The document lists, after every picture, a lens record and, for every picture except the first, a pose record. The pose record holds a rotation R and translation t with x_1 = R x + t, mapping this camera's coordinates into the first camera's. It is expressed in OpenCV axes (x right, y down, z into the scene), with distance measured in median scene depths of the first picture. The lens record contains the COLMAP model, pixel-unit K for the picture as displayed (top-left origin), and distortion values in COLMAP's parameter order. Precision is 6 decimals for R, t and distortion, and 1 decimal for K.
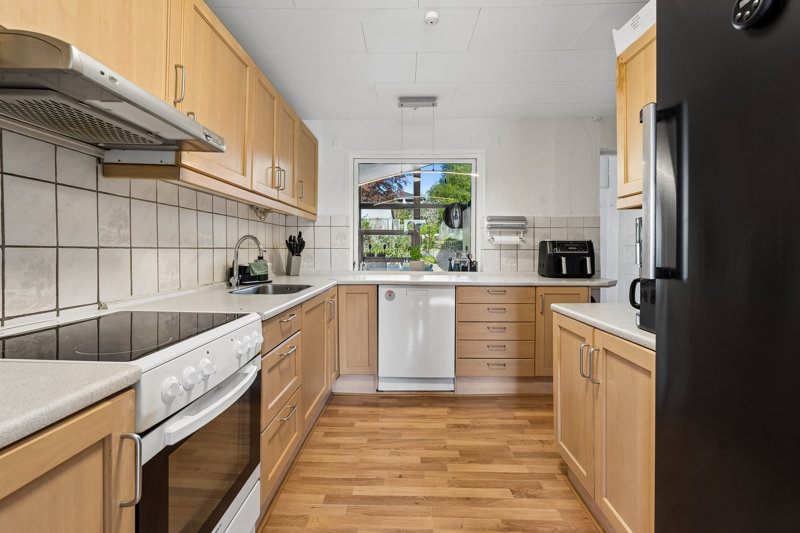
lens RADIAL K [[363.1, 0, 398.5], [0, 363.1, 251.9], [0, 0, 1]] dist [-0.000536, -0.000046]
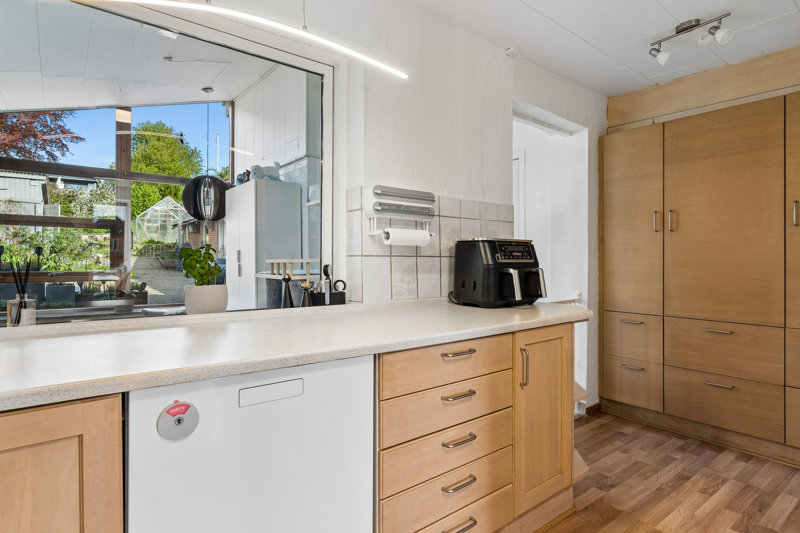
lens RADIAL K [[429.2, 0, 400.0], [0, 429.2, 266.5], [0, 0, 1]] dist [0.000902, 0.000923]
pose [[0.772263, -0.015698, 0.635109, -0.091651], [0.005523, 0.999823, 0.017998, -0.003299], [-0.635279, -0.010392, 0.772213, 0.589863]]
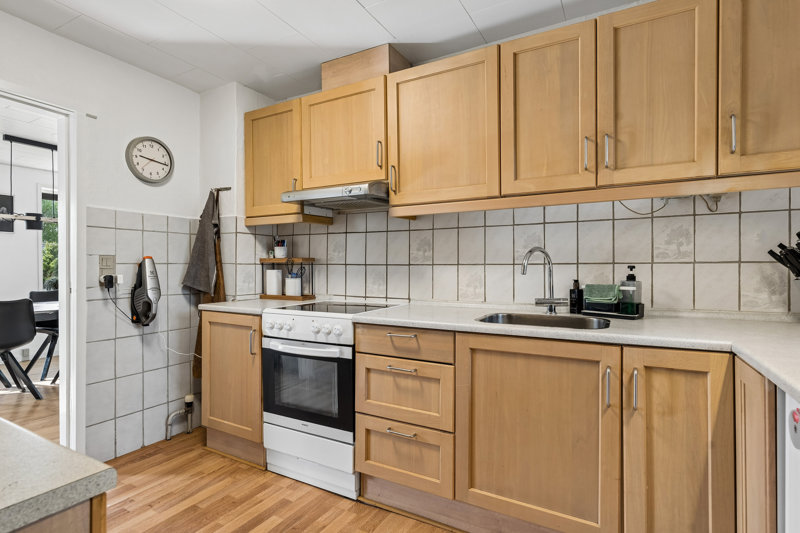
lens RADIAL K [[411.0, 0, 400.0], [0, 411.0, 266.5], [0, 0, 1]] dist [-0.001071, -0.000033]
pose [[-0.473520, -0.002019, -0.880781, 0.359702], [-0.003120, 0.999995, -0.000615, -0.001574], [0.880777, 0.002457, -0.473524, 0.809671]]
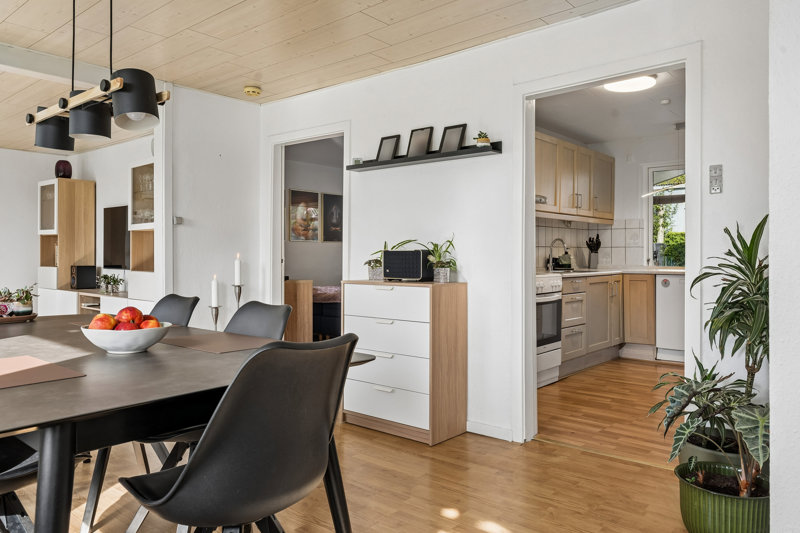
lens RADIAL K [[567.5, 0, 400.0], [0, 567.5, 261.0], [0, 0, 1]] dist [0.000581, -0.002636]
pose [[0.778267, 0.002234, -0.627930, 0.463051], [-0.000603, 0.999996, 0.002810, 0.035225], [0.627933, -0.001808, 0.778265, -1.043852]]
